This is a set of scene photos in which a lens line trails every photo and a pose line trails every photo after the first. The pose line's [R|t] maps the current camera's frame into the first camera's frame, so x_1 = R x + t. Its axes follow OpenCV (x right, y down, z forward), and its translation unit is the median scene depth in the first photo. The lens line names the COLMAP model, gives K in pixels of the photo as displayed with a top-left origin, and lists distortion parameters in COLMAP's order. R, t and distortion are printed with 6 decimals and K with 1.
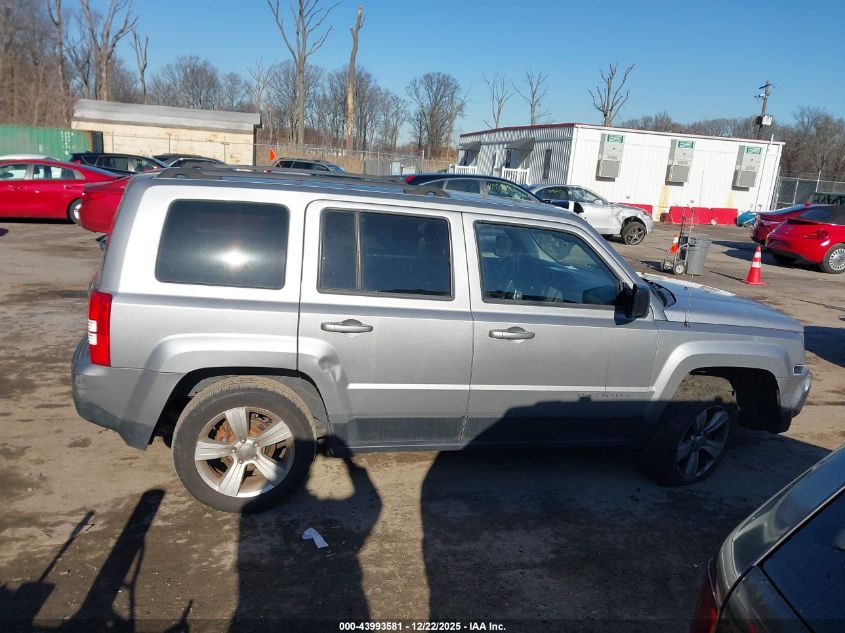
lens RADIAL K [[669.8, 0, 422.5], [0, 669.8, 316.5], [0, 0, 1]] dist [0.016832, -0.010840]
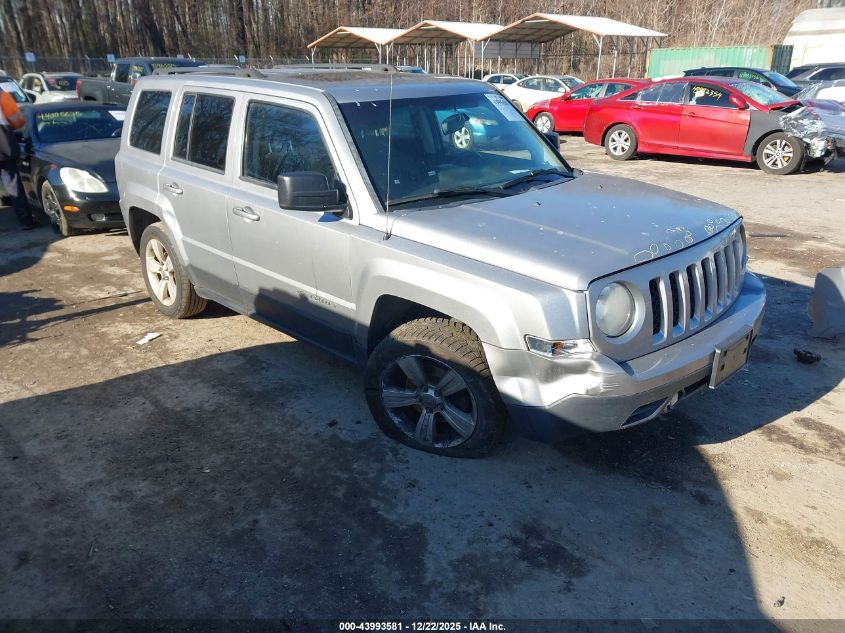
lens RADIAL K [[669.8, 0, 422.5], [0, 669.8, 316.5], [0, 0, 1]] dist [0.016832, -0.010840]
pose [[0.529663, 0.238184, -0.814079, 1.181367], [-0.179023, 0.969535, 0.167190, -0.038928], [0.829101, 0.057184, 0.556167, 0.675148]]
